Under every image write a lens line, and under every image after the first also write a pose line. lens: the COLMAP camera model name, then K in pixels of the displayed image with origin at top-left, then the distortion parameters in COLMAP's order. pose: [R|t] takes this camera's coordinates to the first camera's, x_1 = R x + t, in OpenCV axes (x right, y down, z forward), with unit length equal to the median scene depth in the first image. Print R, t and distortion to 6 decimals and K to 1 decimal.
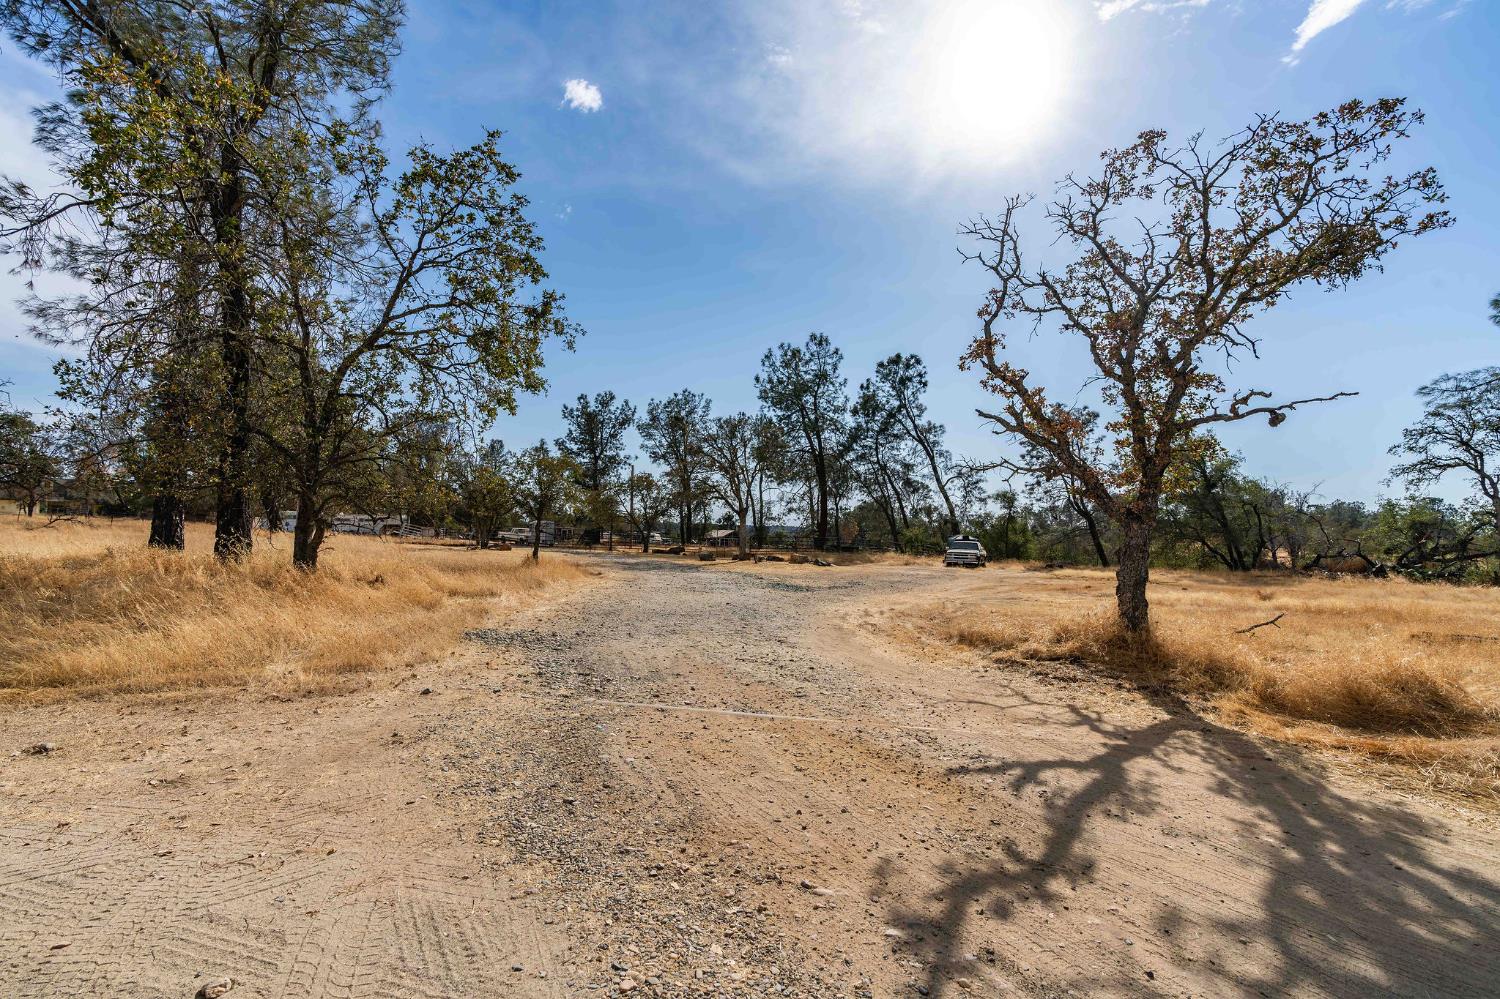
lens RADIAL K [[683.6, 0, 750.1], [0, 683.6, 506.6], [0, 0, 1]] dist [-0.001593, 0.004089]
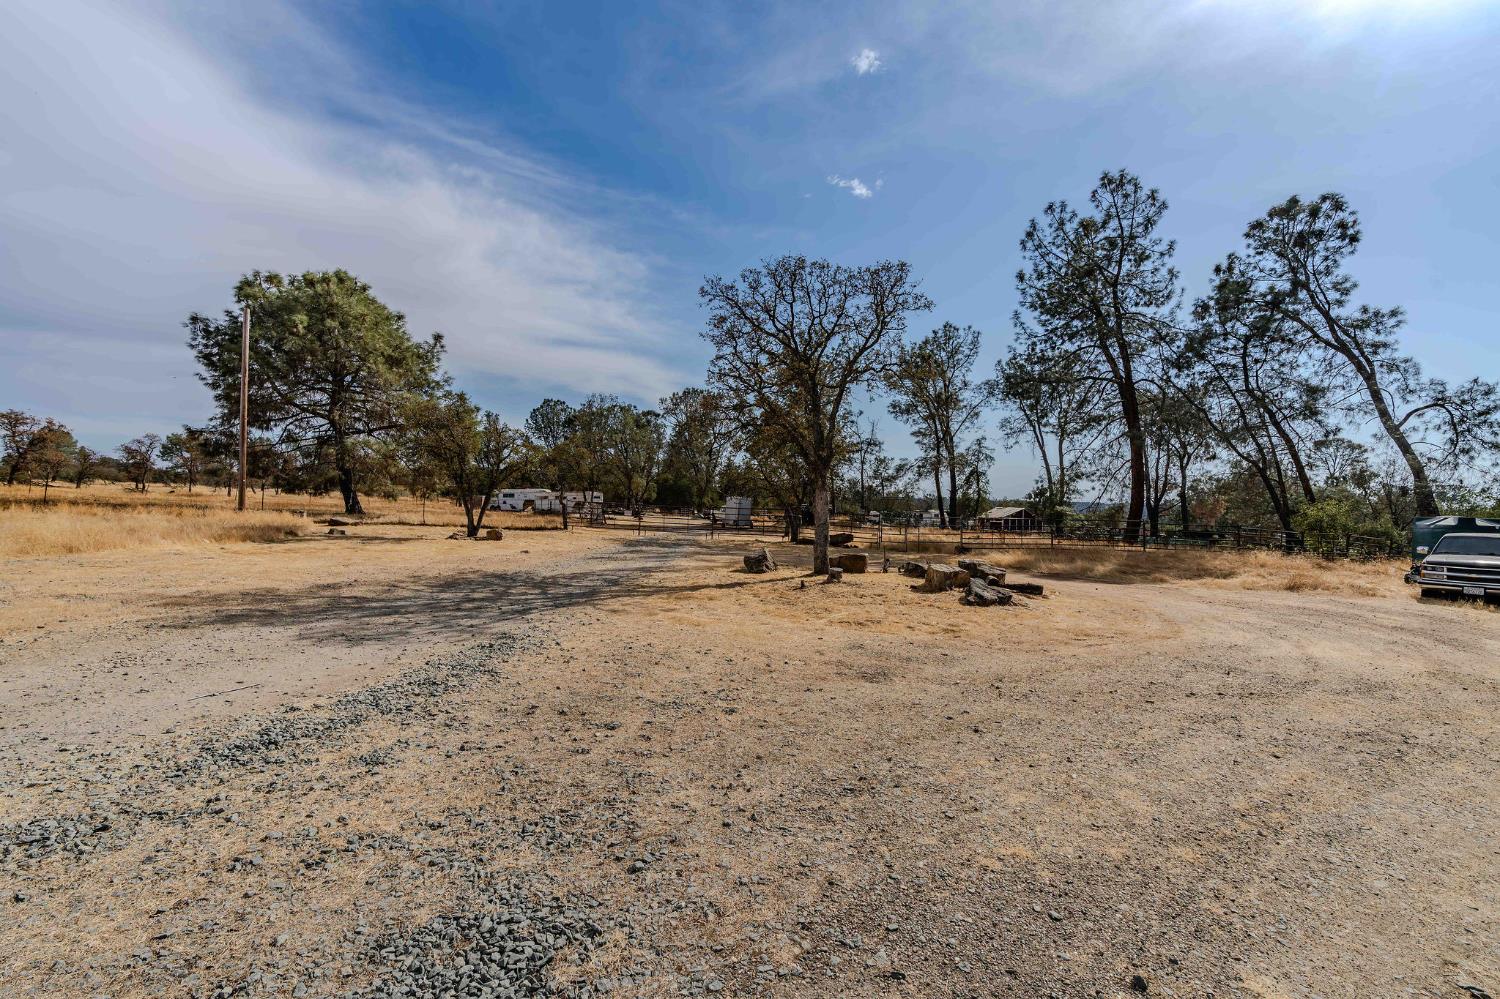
lens RADIAL K [[683.6, 0, 743.7], [0, 683.6, 502.4], [0, 0, 1]] dist [-0.001593, 0.004089]
pose [[0.887709, -0.003607, -0.460390, 0.073887], [0.015498, 0.999637, 0.022050, 0.011101], [0.460144, -0.026709, 0.887443, 0.283205]]
